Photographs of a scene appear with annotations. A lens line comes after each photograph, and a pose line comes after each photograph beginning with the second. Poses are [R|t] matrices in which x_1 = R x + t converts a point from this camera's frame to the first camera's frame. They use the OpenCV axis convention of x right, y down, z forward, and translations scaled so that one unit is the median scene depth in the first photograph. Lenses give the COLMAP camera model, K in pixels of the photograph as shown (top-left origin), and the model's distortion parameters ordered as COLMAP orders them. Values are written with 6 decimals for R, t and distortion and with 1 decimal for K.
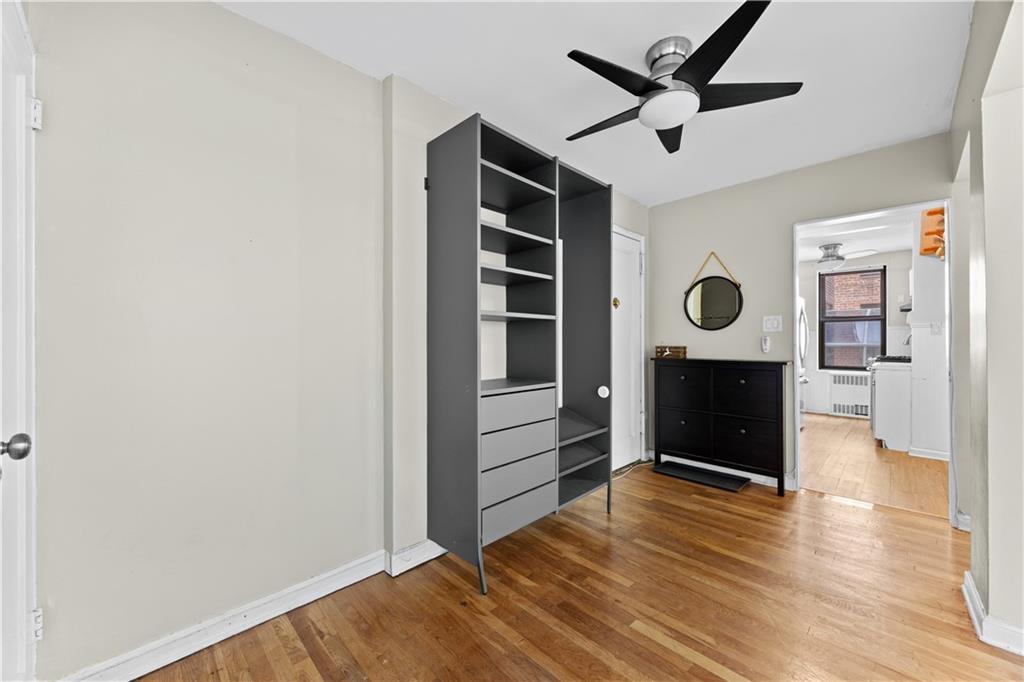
lens RADIAL K [[391.0, 0, 512.0], [0, 391.0, 341.0], [0, 0, 1]] dist [0.001271, 0.000134]
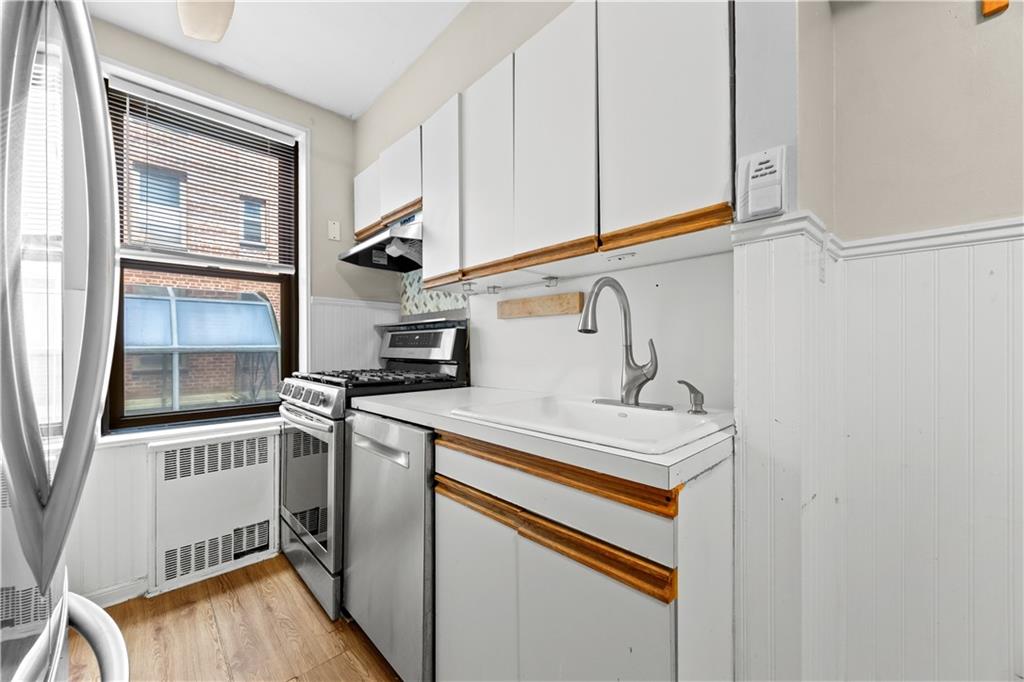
lens RADIAL K [[386.8, 0, 510.3], [0, 386.8, 345.7], [0, 0, 1]] dist [-0.002364, -0.000143]
pose [[0.010342, 0.007114, 0.999921, 0.559488], [0.003454, 0.999968, -0.007150, 0.014515], [-0.999941, 0.003528, 0.010317, 0.768416]]
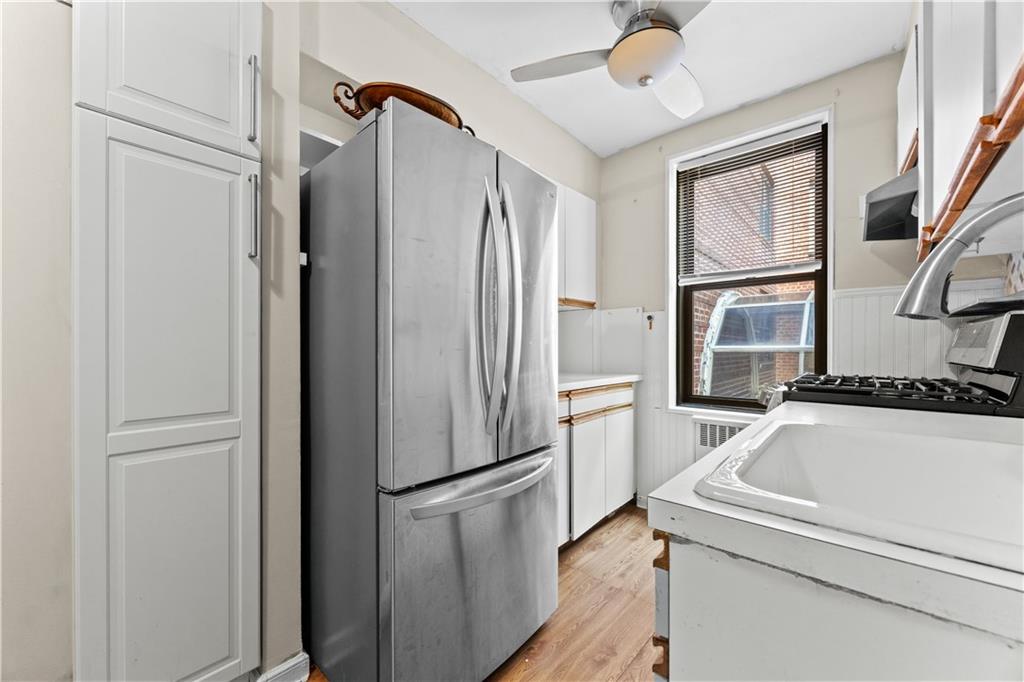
lens RADIAL K [[394.6, 0, 514.6], [0, 394.6, 348.0], [0, 0, 1]] dist [-0.000976, -0.000003]
pose [[0.997208, 0.003858, 0.074574, 0.628137], [-0.003898, 0.999992, 0.000384, 0.014685], [-0.074572, -0.000673, 0.997215, 0.646191]]
